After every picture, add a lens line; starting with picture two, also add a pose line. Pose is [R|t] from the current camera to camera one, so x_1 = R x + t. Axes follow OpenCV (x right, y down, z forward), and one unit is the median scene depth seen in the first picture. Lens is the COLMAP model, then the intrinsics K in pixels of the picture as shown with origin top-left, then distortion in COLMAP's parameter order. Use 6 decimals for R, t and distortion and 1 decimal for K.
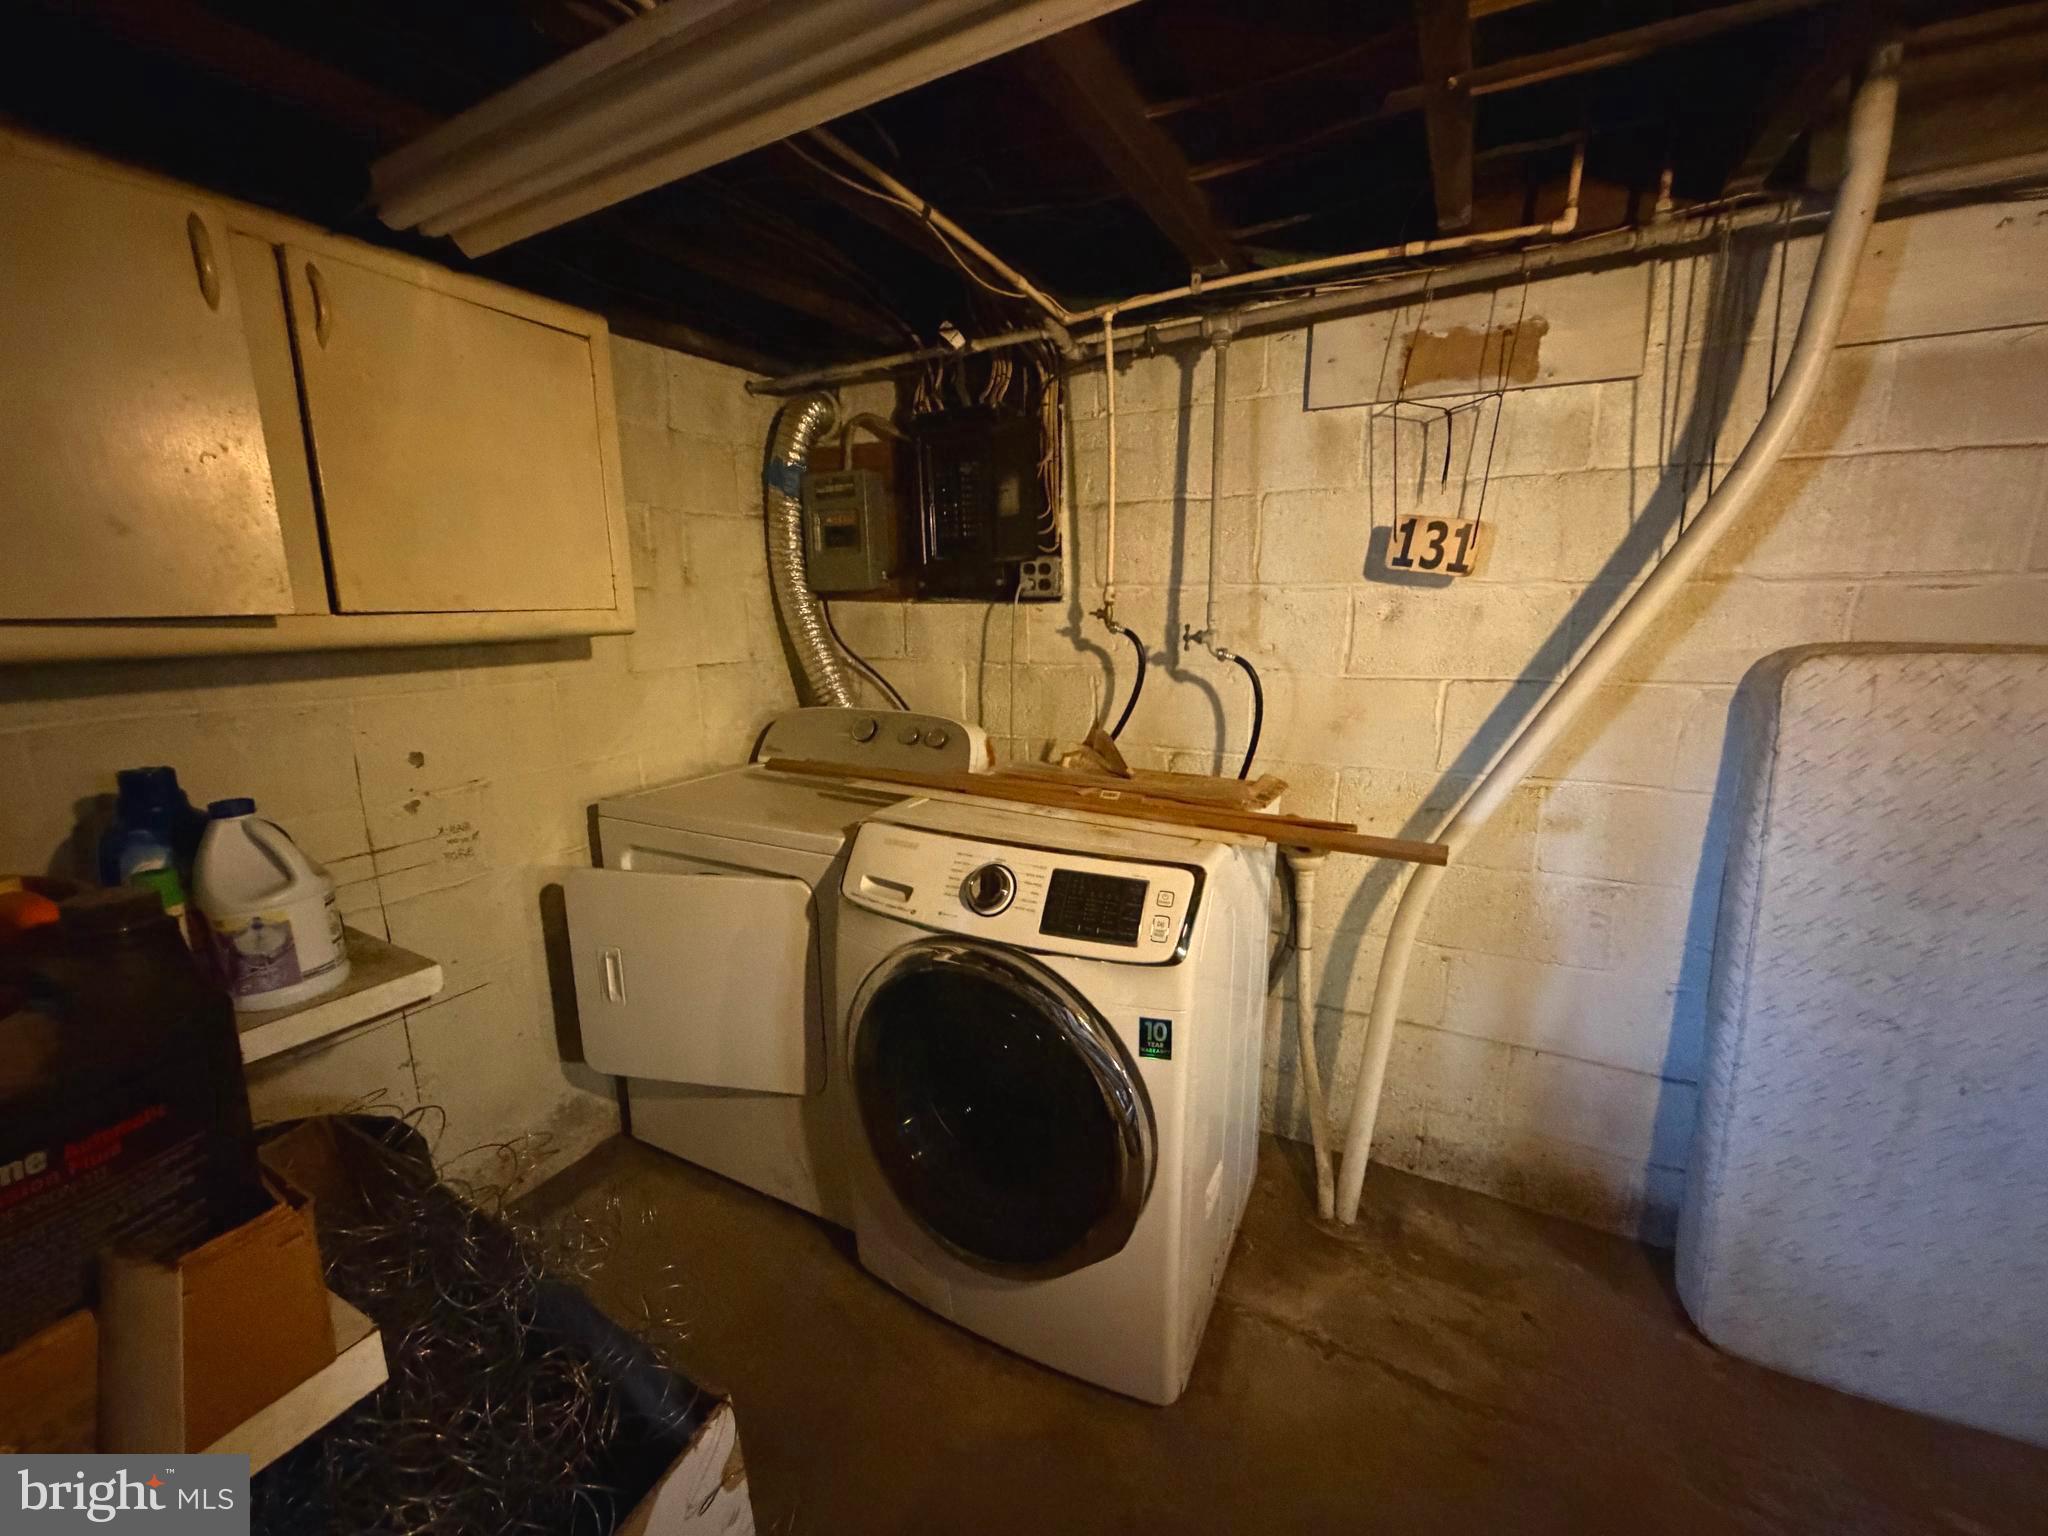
lens RADIAL K [[813.2, 0, 1018.8], [0, 813.2, 763.0], [0, 0, 1]] dist [-0.000093, 0.000191]
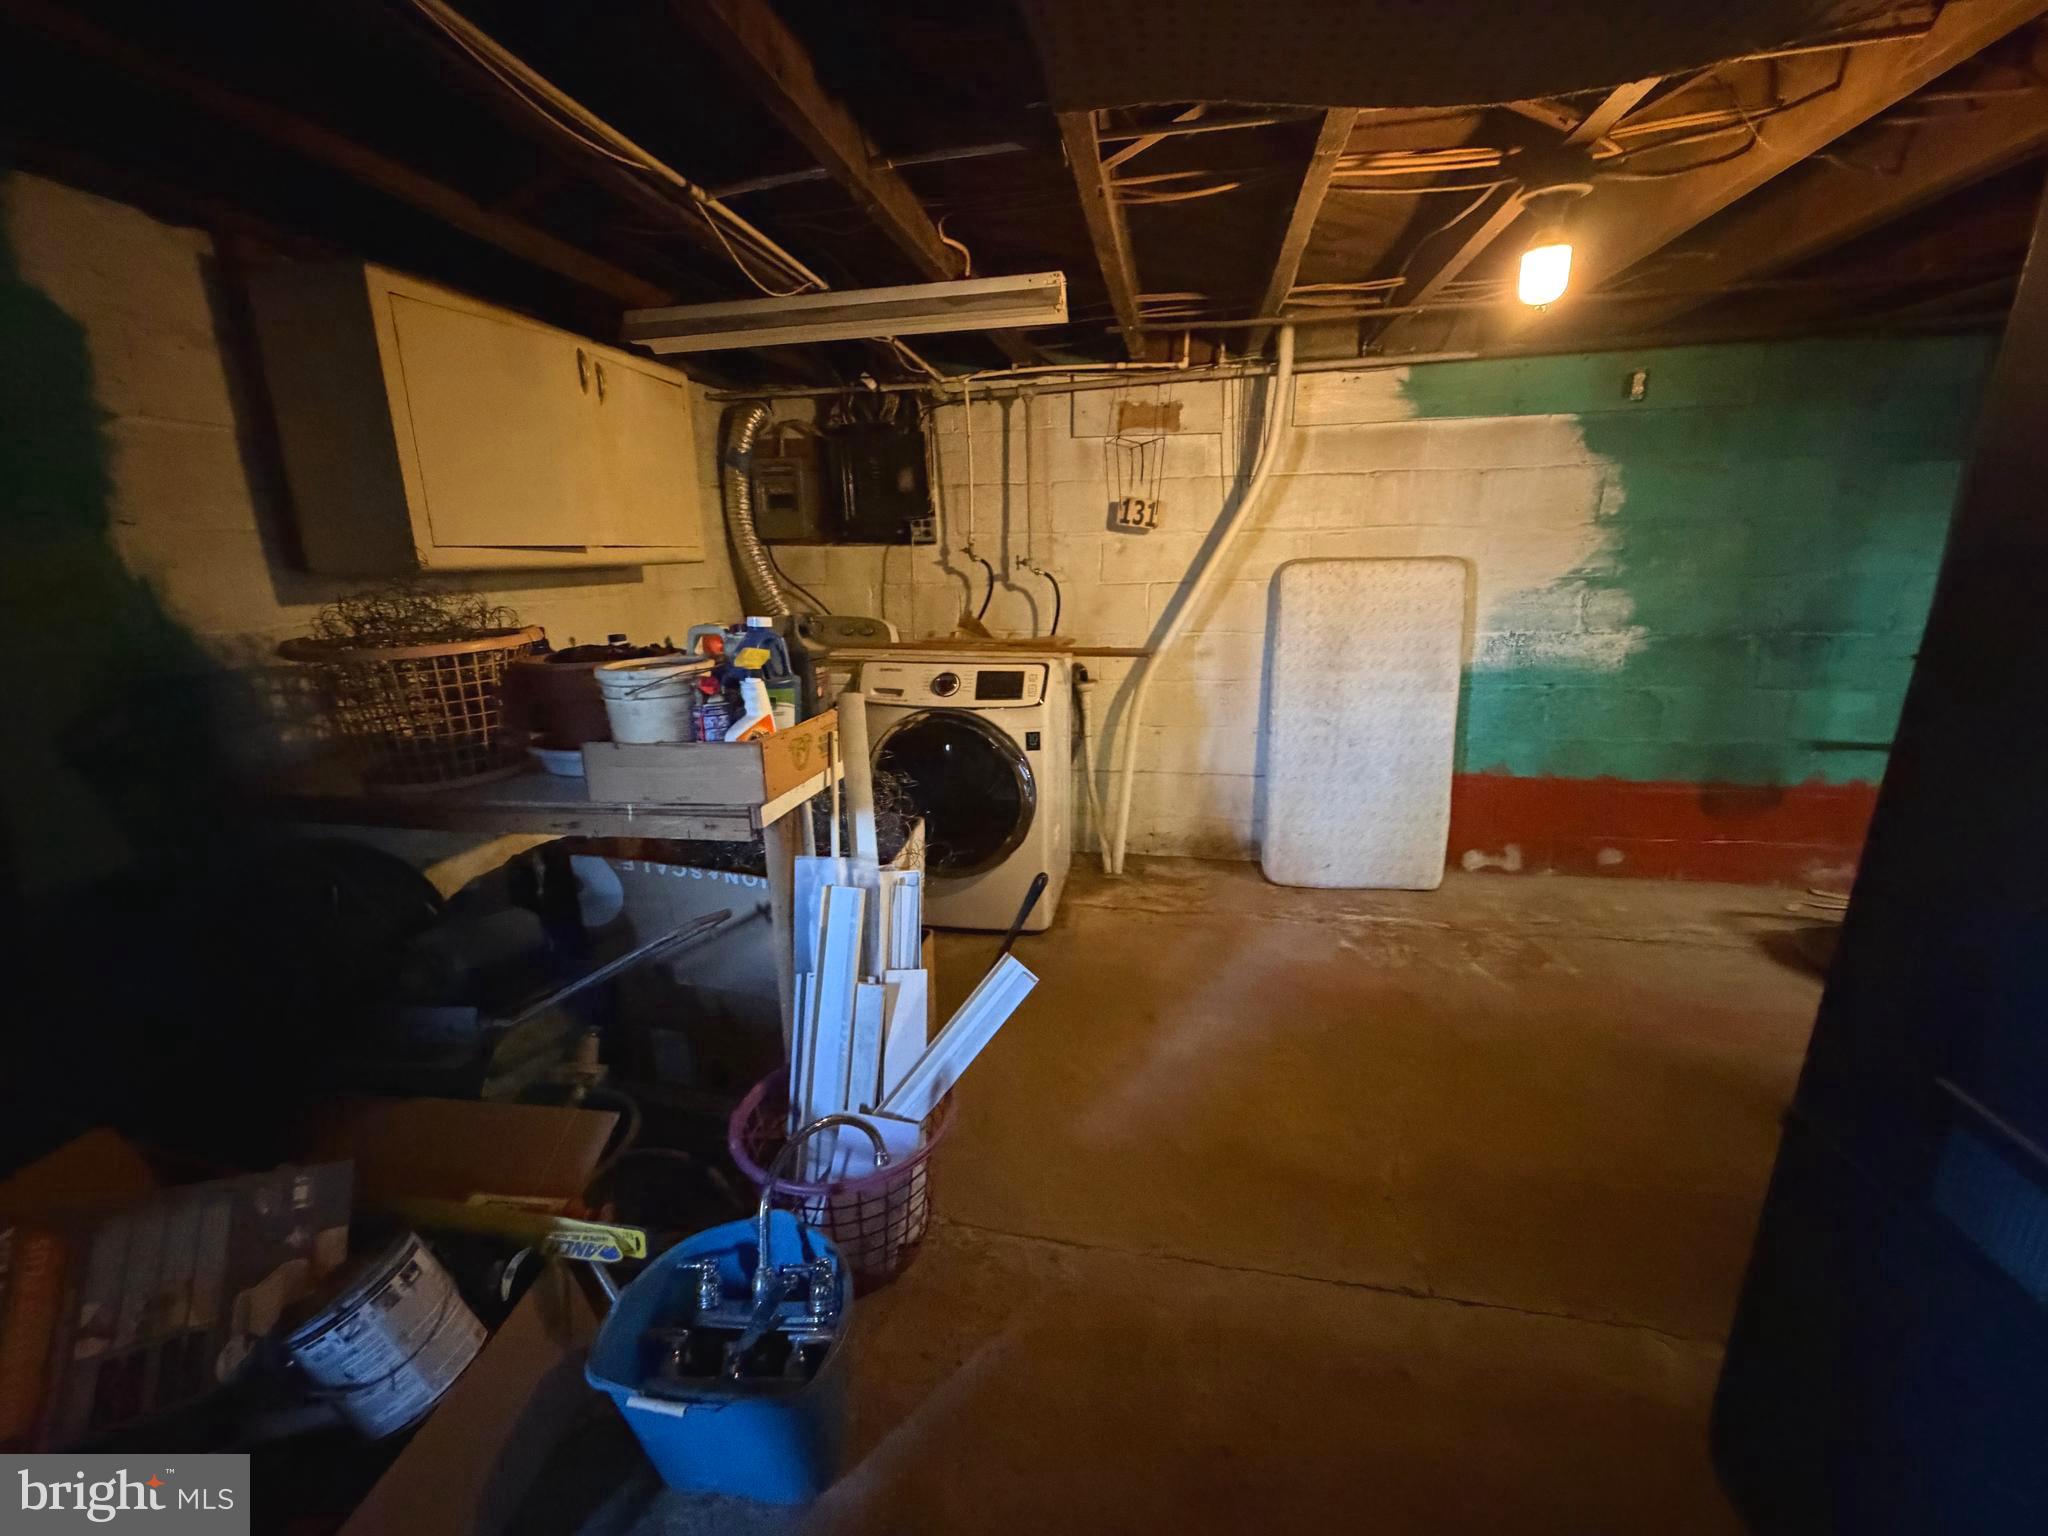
lens RADIAL K [[813.2, 0, 1022.6], [0, 813.2, 764.5], [0, 0, 1]] dist [-0.000093, 0.000191]
pose [[0.954206, -0.080197, 0.288199, -0.335368], [0.065038, 0.995967, 0.061813, 0.178871], [-0.291994, -0.040239, 0.955573, -0.738345]]
